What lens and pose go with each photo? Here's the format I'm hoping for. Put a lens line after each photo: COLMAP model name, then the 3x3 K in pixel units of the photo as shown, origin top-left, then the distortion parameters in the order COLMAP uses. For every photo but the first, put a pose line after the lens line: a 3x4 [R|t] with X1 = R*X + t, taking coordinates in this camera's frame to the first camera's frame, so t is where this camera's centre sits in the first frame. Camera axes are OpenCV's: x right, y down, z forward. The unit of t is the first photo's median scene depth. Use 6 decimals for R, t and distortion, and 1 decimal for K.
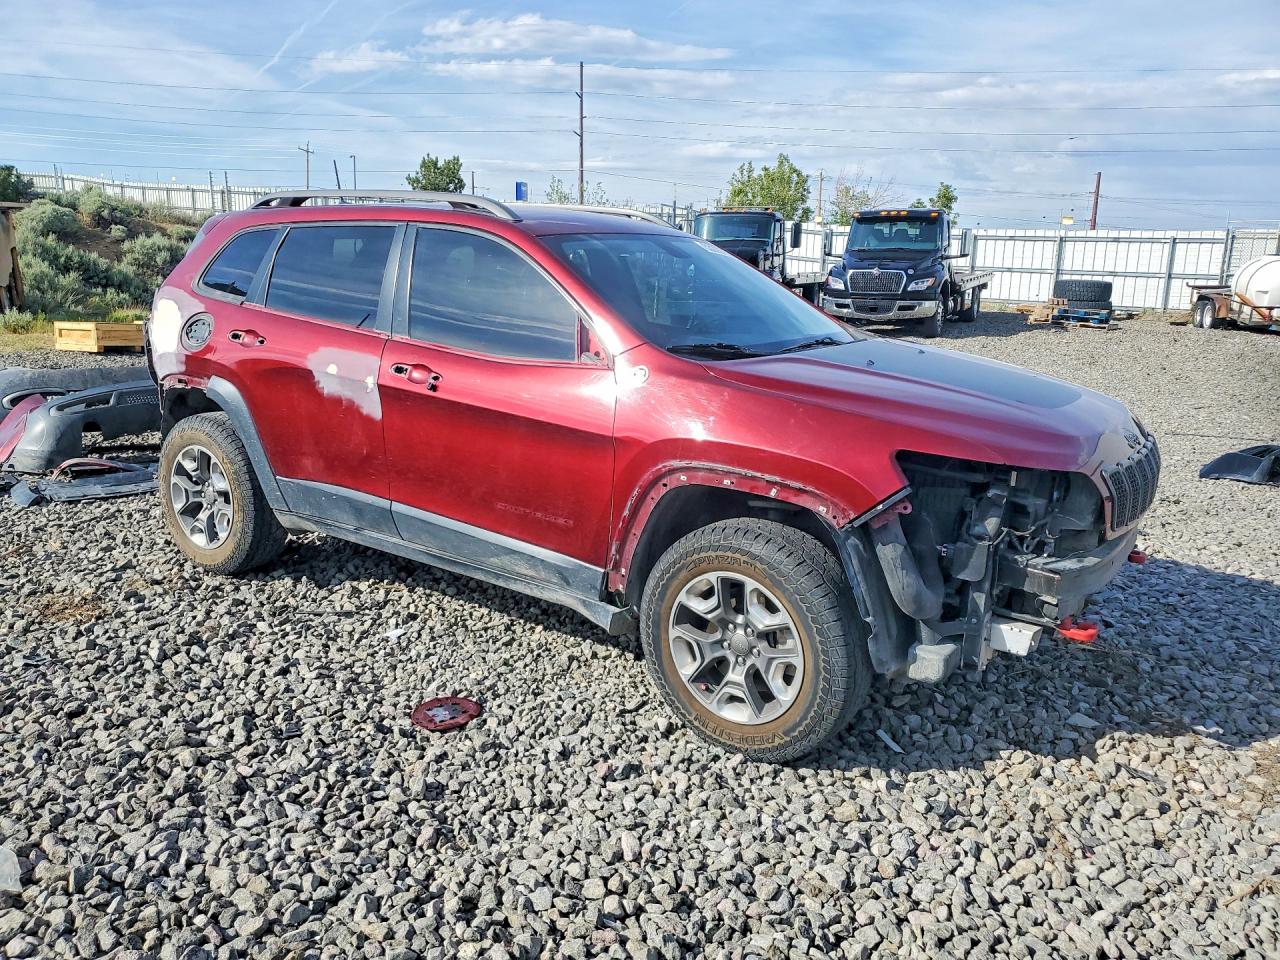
lens RADIAL K [[984.6, 0, 635.1], [0, 984.6, 484.7], [0, 0, 1]] dist [0.010869, 0.003588]
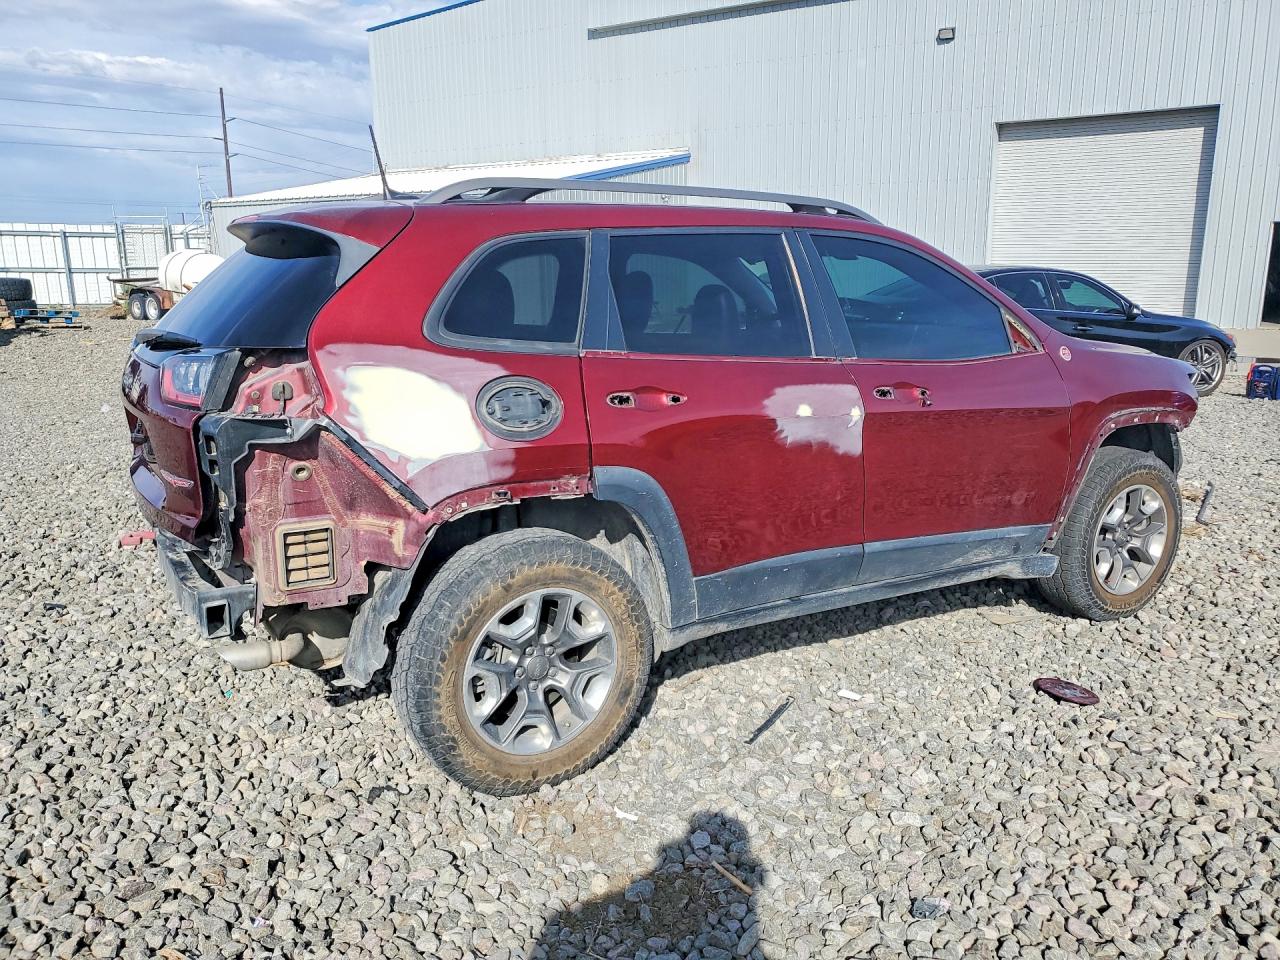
lens RADIAL K [[984.6, 0, 635.6], [0, 984.6, 472.6], [0, 0, 1]] dist [0.010869, 0.003588]
pose [[0.406960, -0.216354, 0.887454, -0.282956], [0.219709, 0.966207, 0.134802, -0.053699], [-0.886629, 0.140123, 0.440743, 0.199909]]
